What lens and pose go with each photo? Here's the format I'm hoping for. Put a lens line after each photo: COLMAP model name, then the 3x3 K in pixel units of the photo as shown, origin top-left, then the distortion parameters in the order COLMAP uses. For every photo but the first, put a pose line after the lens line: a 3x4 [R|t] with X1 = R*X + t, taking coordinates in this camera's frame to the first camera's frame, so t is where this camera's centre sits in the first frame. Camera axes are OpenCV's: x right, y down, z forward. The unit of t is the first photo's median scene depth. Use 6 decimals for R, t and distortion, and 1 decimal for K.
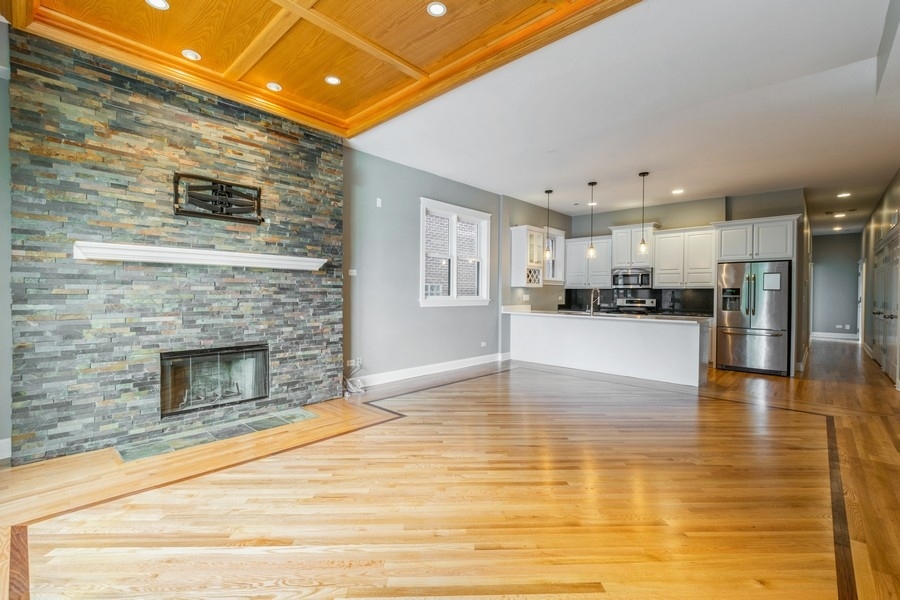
lens RADIAL K [[399.9, 0, 446.6], [0, 399.9, 301.5], [0, 0, 1]] dist [0.000554, 0.000041]
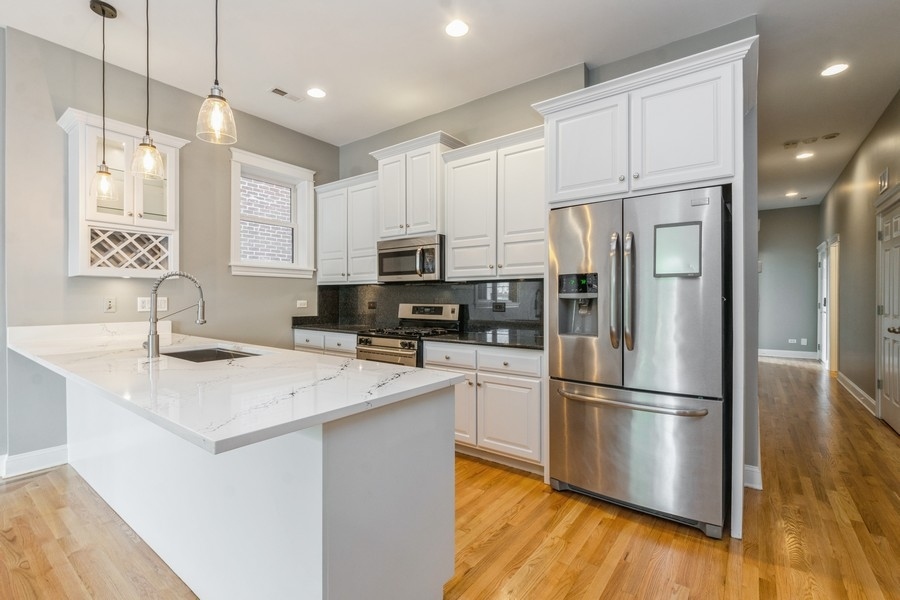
lens RADIAL K [[399.9, 0, 449.8], [0, 399.9, 303.0], [0, 0, 1]] dist [0.000554, 0.000041]
pose [[0.994060, -0.009342, 0.108432, 0.508109], [0.010008, 0.999934, -0.005603, -0.005592], [-0.108373, 0.006655, 0.994088, 0.595913]]
